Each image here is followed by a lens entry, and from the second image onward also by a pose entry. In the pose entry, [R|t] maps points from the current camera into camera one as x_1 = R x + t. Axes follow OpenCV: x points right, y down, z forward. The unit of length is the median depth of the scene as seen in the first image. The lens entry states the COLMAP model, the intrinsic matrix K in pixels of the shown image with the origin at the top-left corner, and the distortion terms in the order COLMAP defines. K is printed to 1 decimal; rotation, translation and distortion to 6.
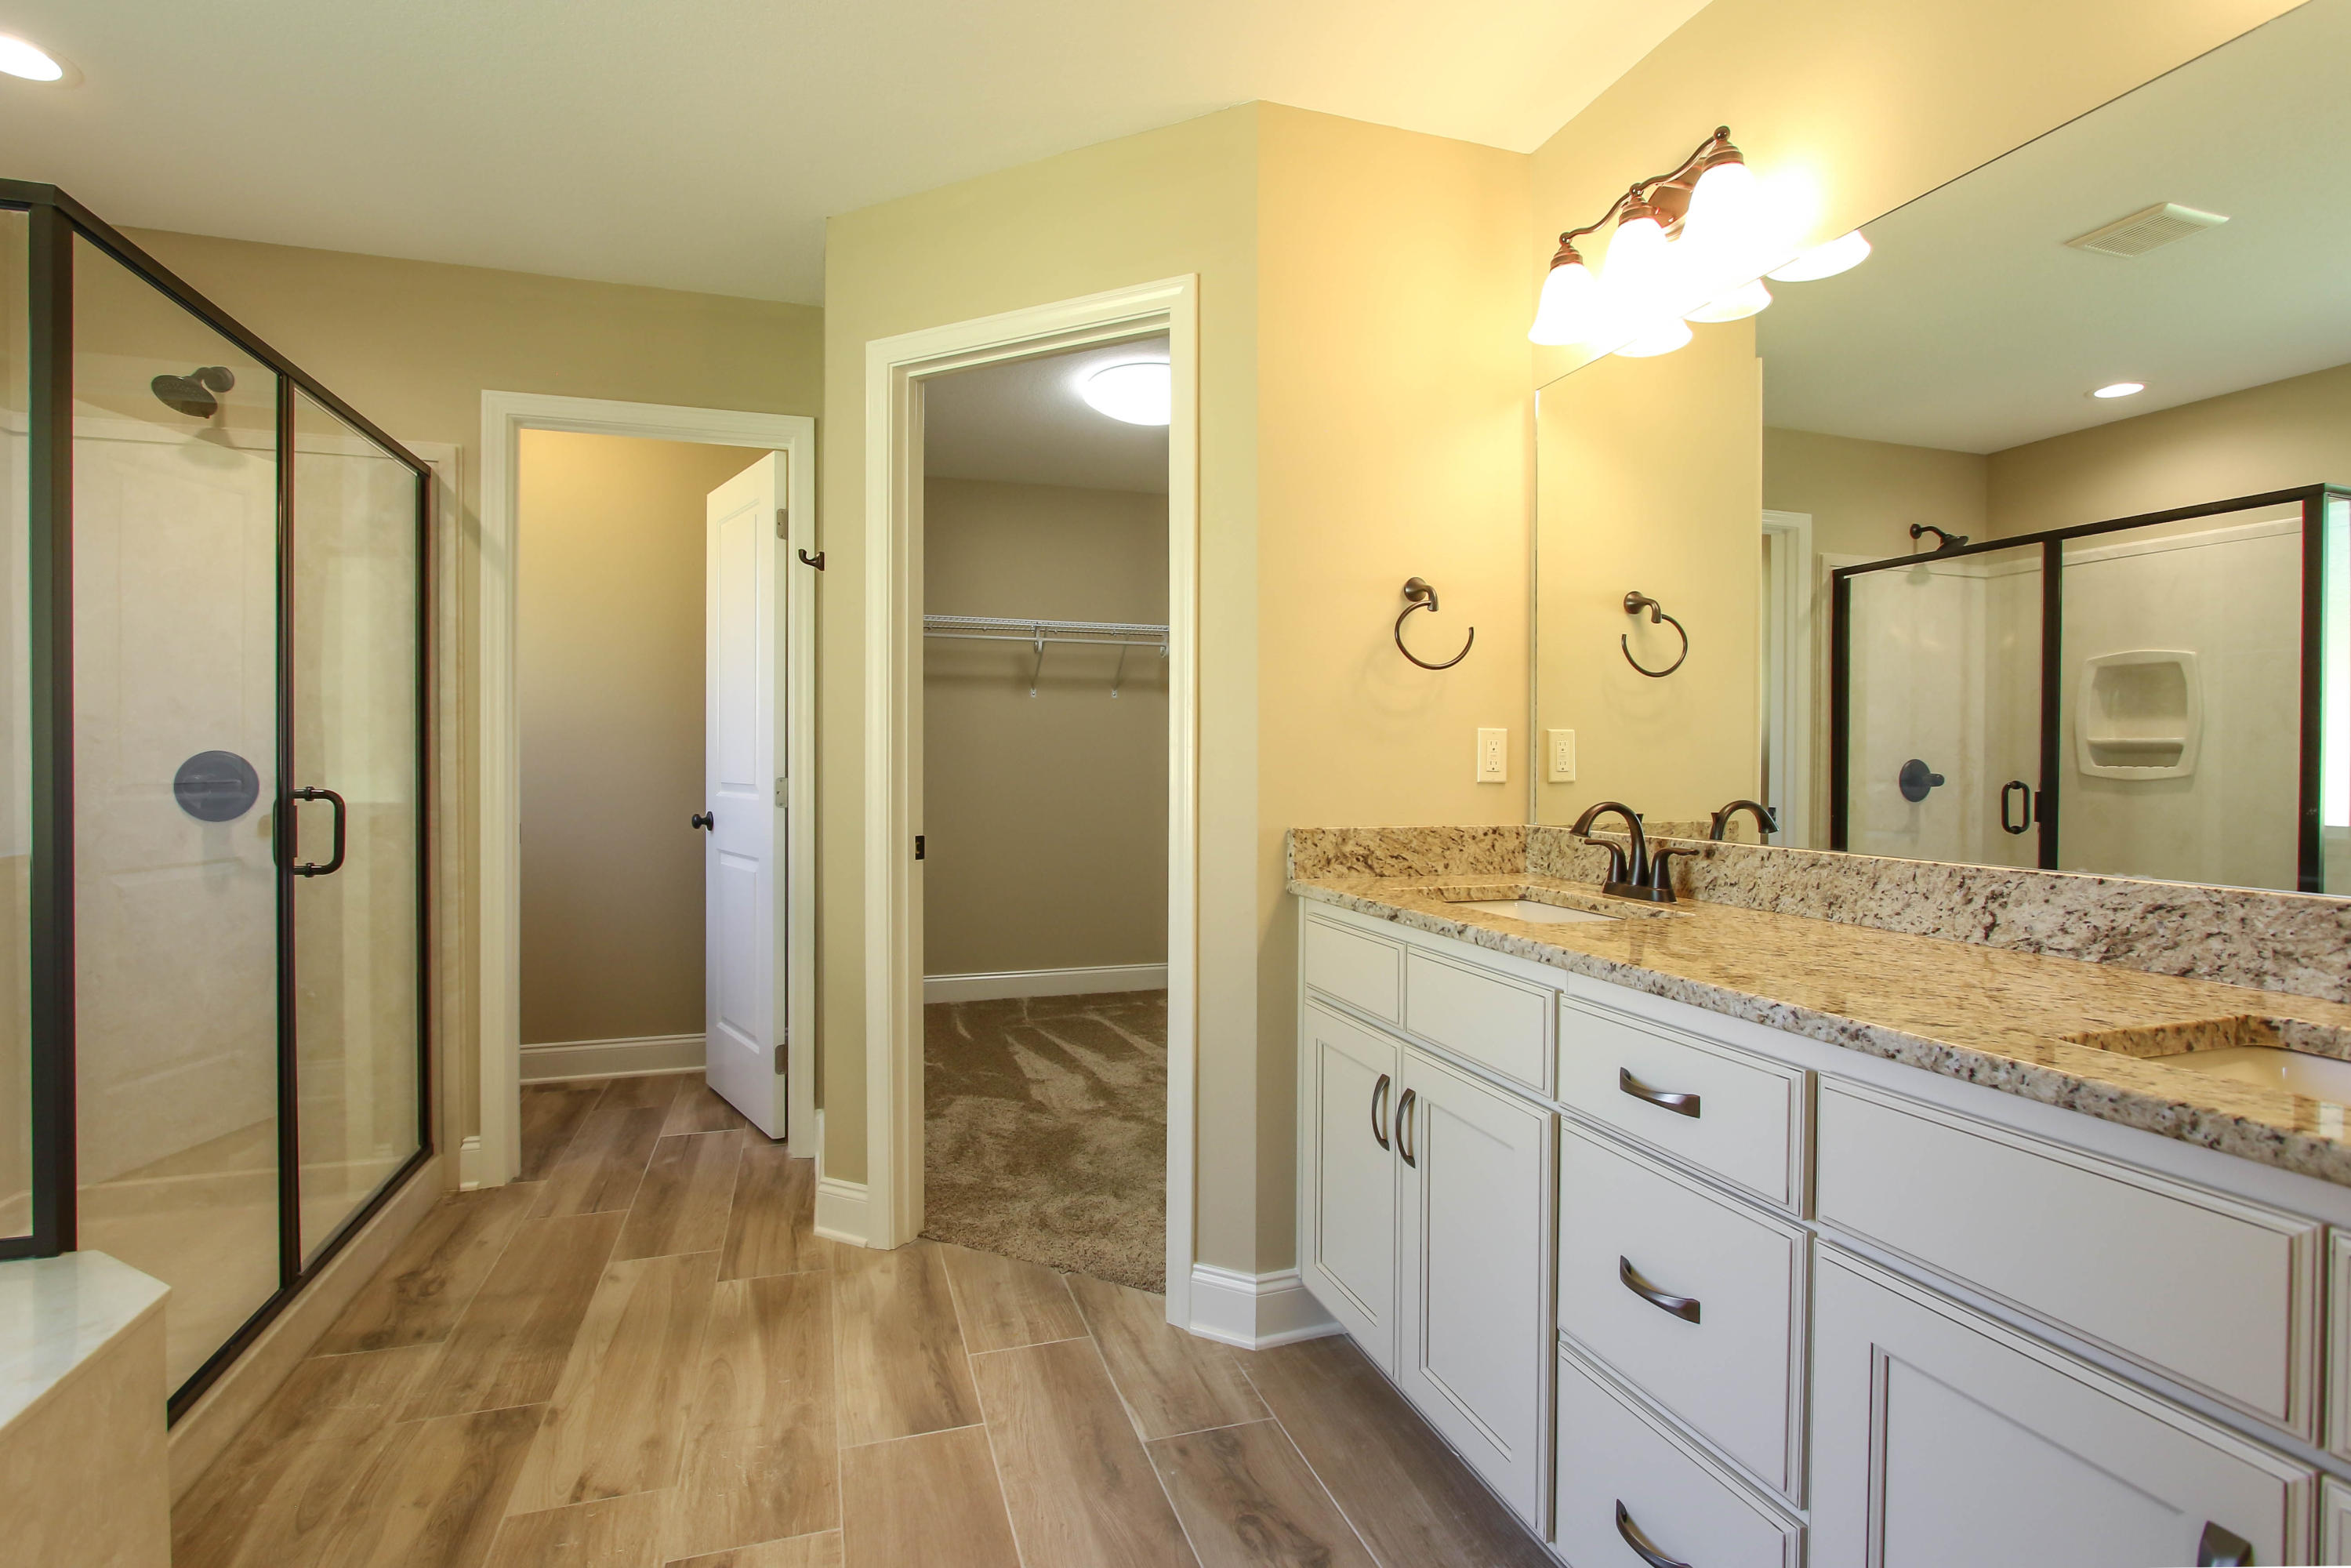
lens RADIAL K [[1084.8, 0, 1171.4], [0, 1084.8, 781.0], [0, 0, 1]] dist [-0.015348, 0.001844]
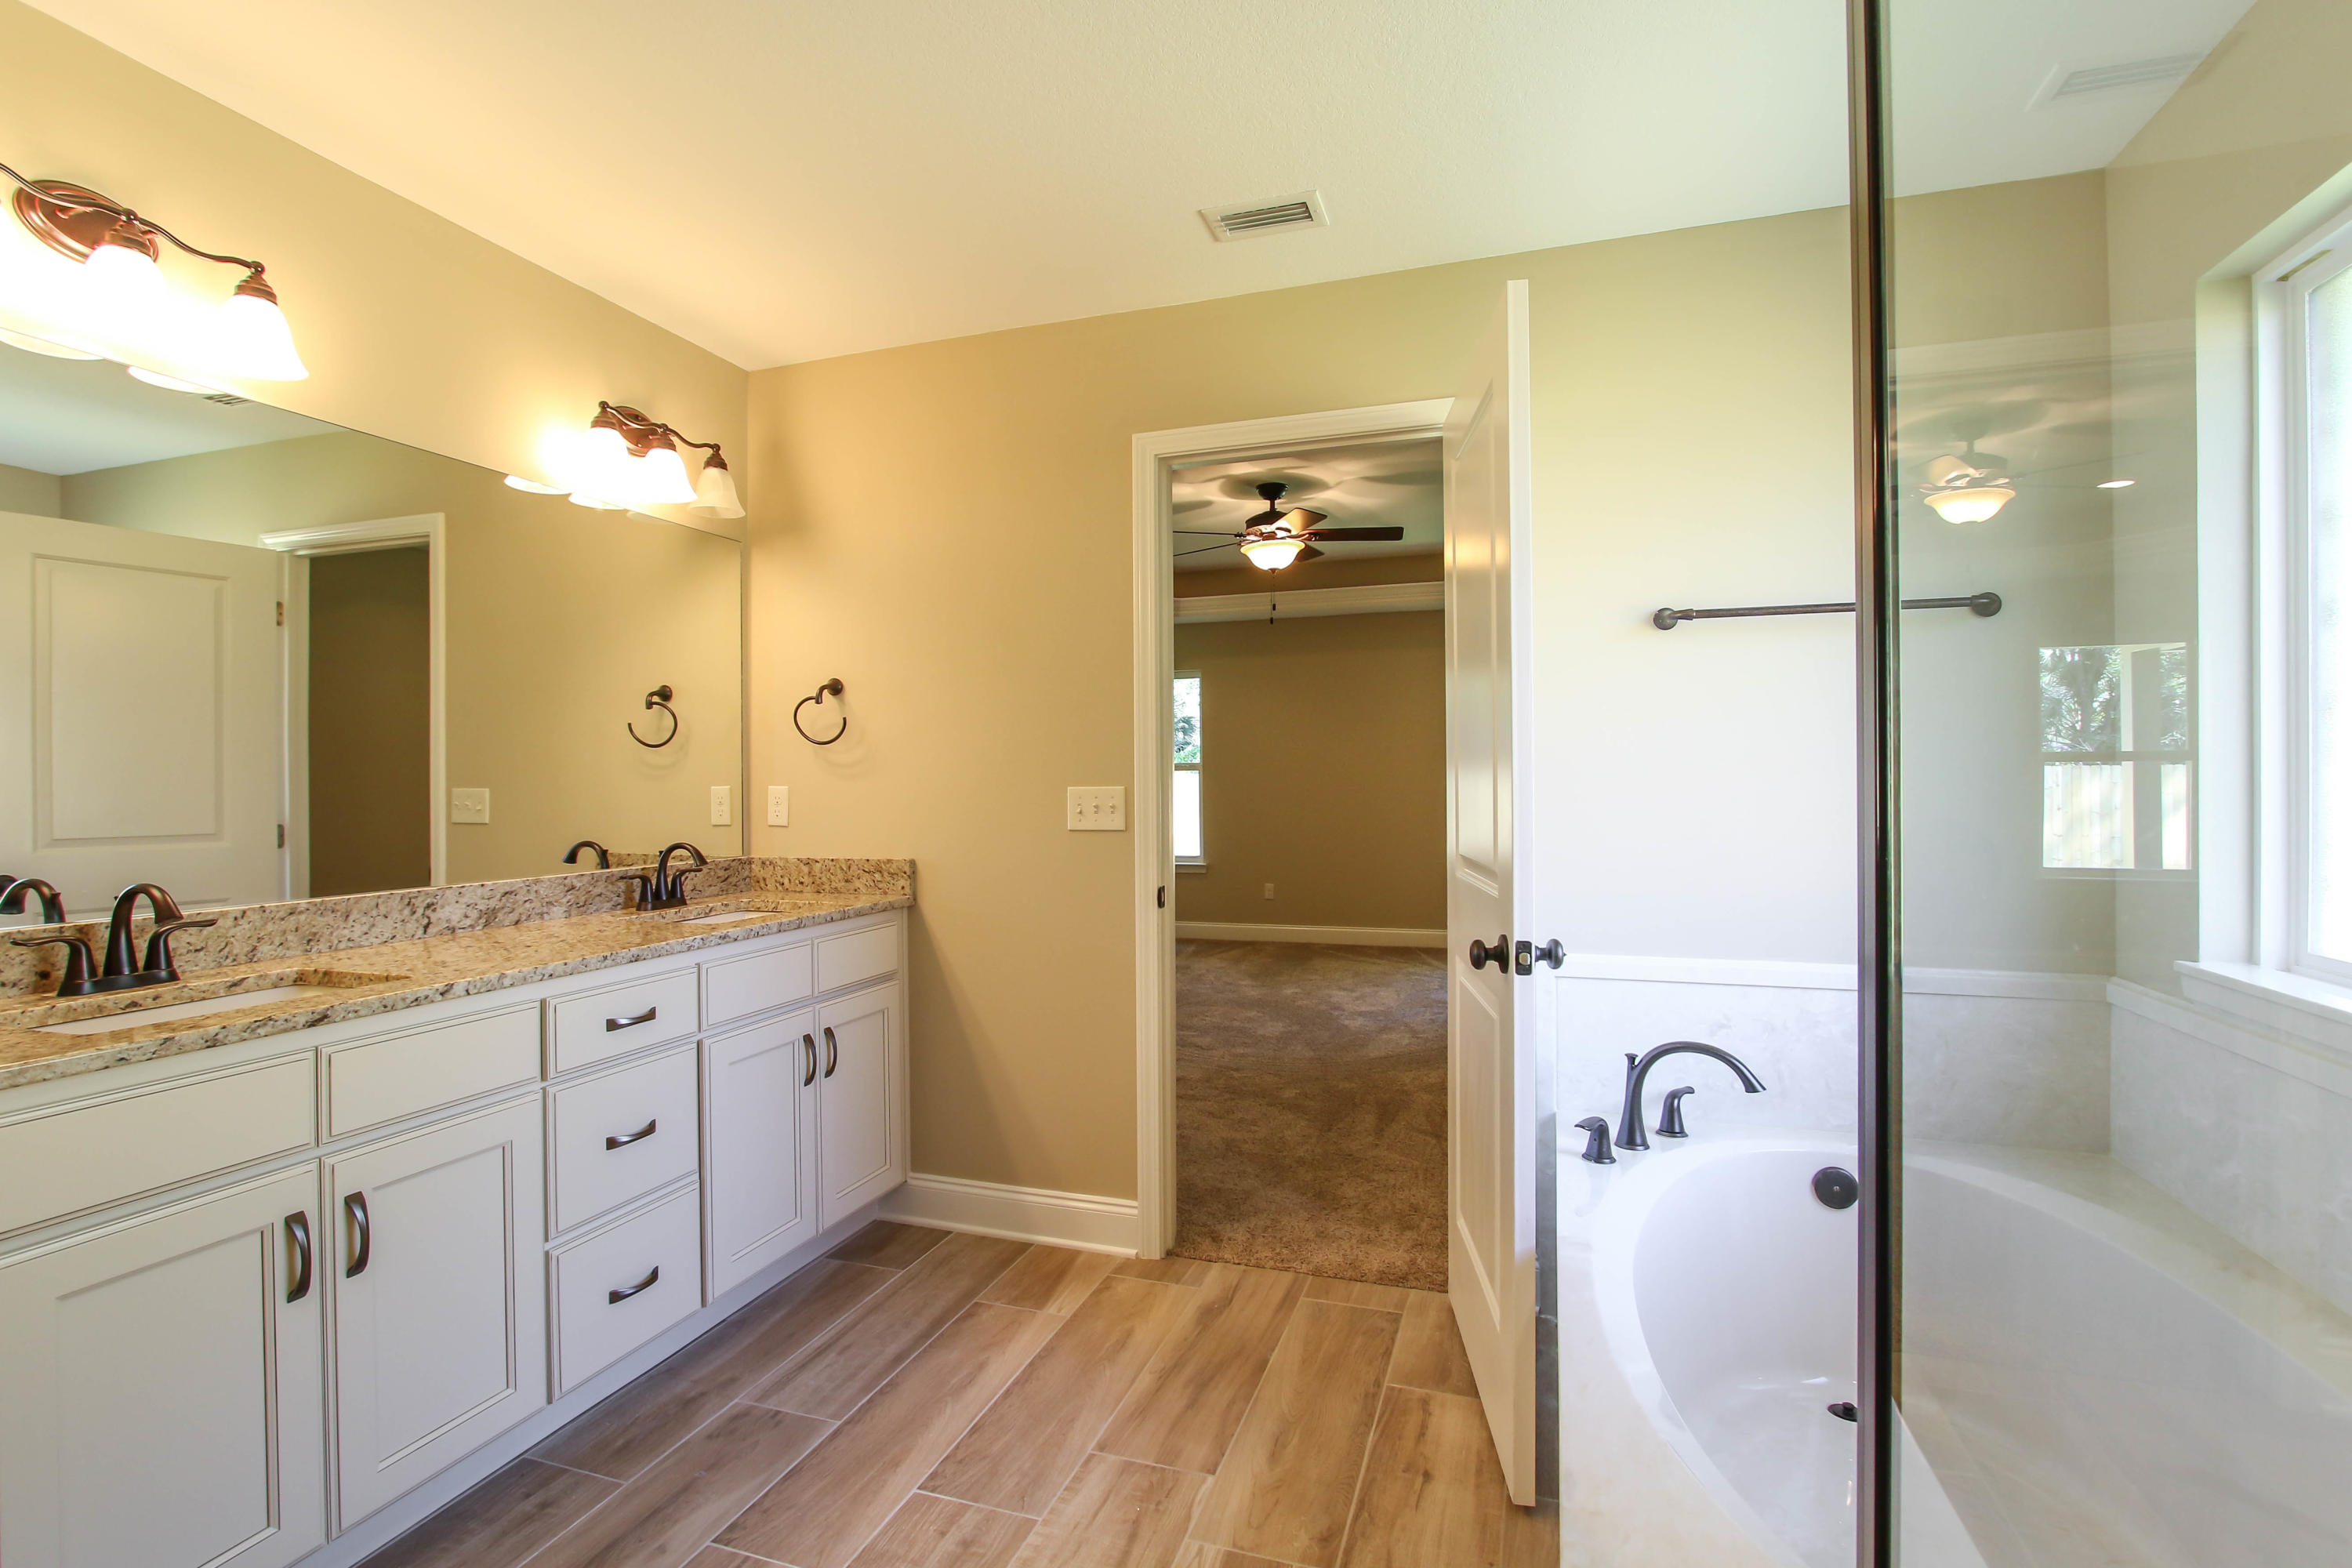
lens RADIAL K [[1085.3, 0, 1171.9], [0, 1085.3, 781.0], [0, 0, 1]] dist [-0.015348, 0.001844]
pose [[-0.787717, -0.004044, 0.616024, -1.093358], [0.011731, 0.999699, 0.021564, -0.101062], [-0.615925, 0.024213, -0.787432, 1.540214]]
